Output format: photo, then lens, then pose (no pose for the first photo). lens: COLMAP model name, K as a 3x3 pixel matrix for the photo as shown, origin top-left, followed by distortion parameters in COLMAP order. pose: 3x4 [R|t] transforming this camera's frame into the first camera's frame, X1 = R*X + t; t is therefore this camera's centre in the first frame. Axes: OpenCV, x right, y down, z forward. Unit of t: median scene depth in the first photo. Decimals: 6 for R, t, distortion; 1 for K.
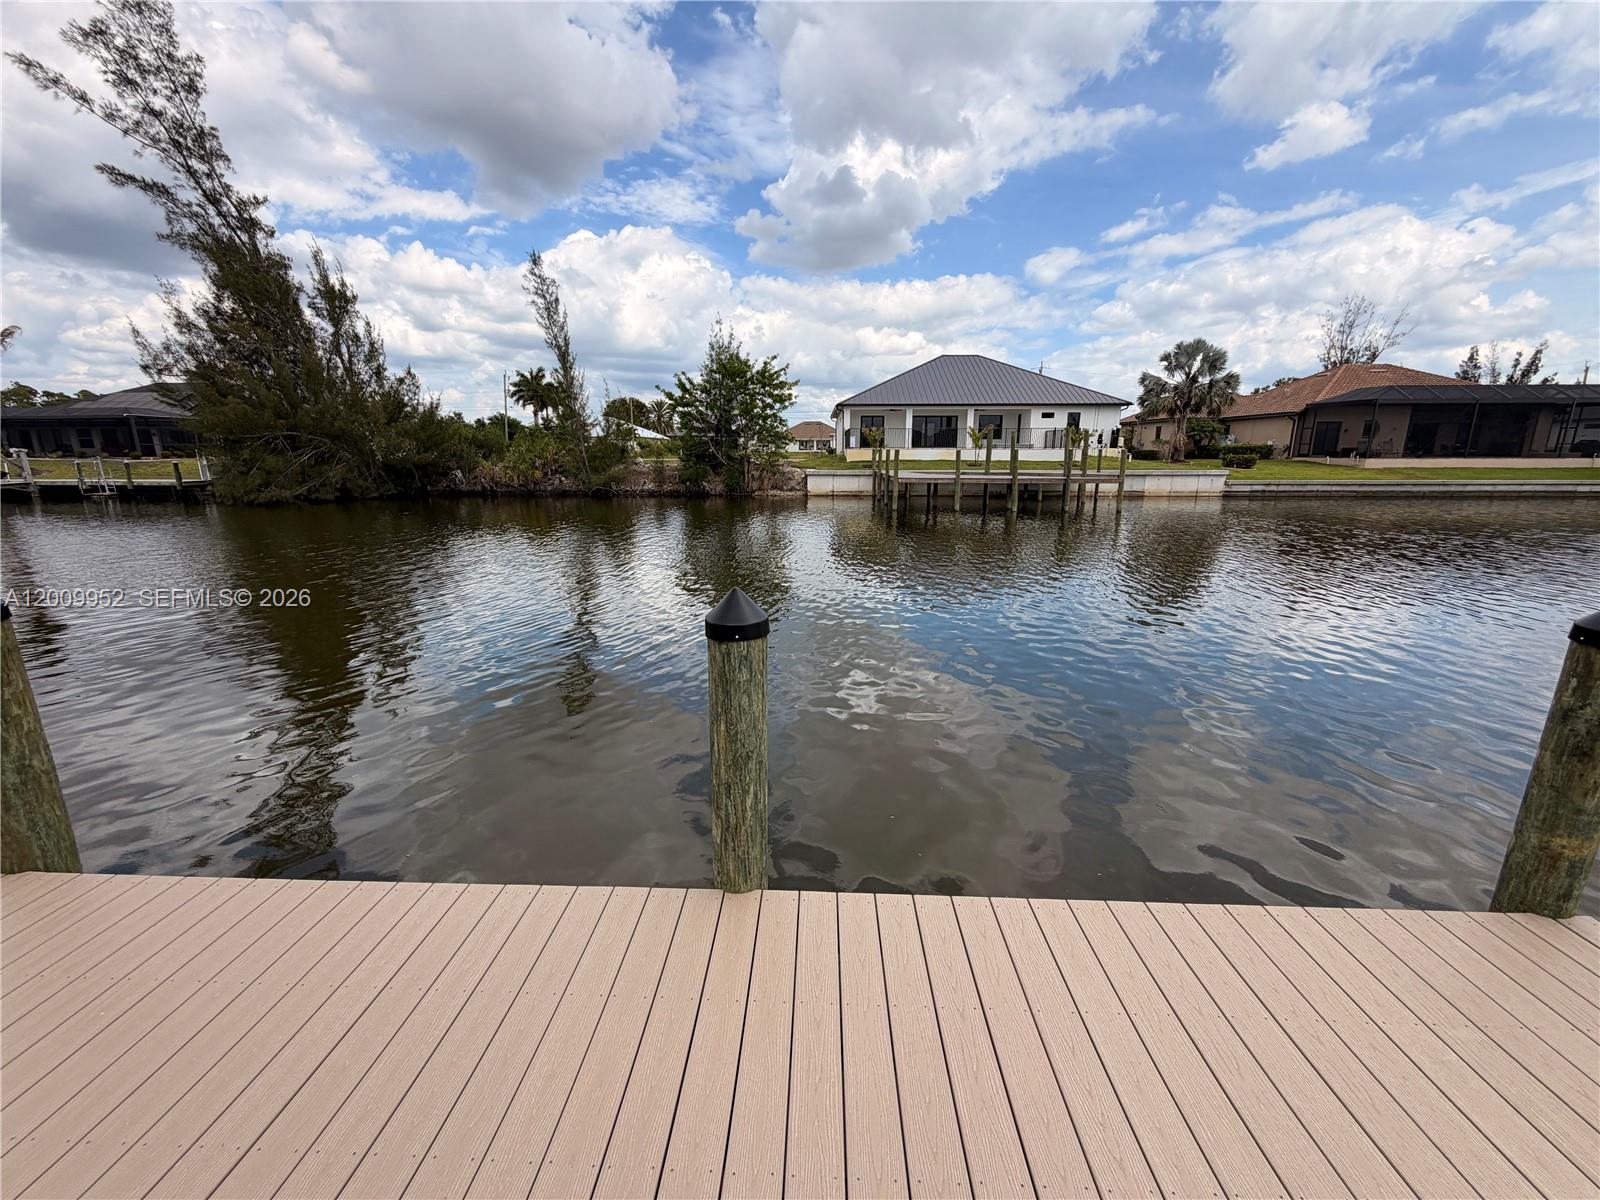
lens RADIAL K [[658.2, 0, 797.6], [0, 658.2, 597.4], [0, 0, 1]] dist [0.003880, -0.000357]
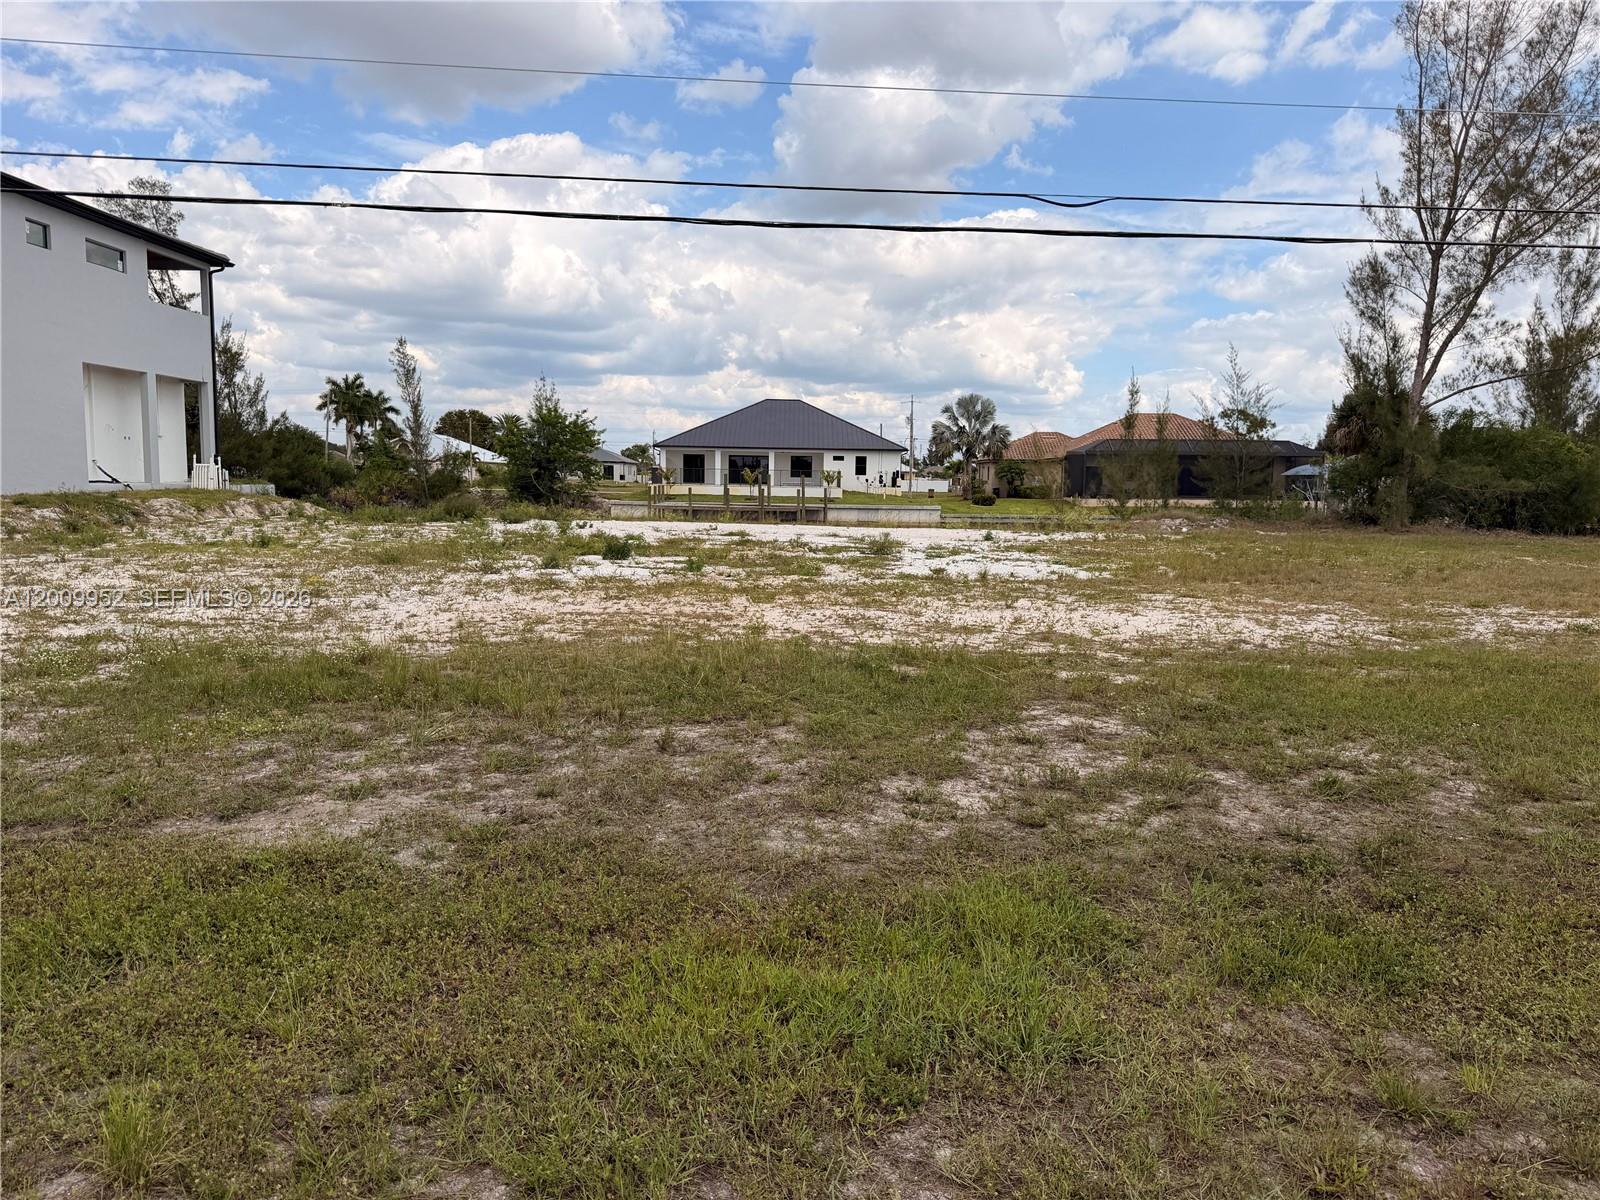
lens RADIAL K [[1089.2, 0, 765.1], [0, 1089.2, 651.0], [0, 0, 1]] dist [0.017396, -0.027026]
pose [[0.999691, 0.013980, 0.020567, 0.220167], [-0.012646, 0.997895, -0.063611, 0.176890], [-0.021413, 0.063331, 0.997763, -0.847875]]
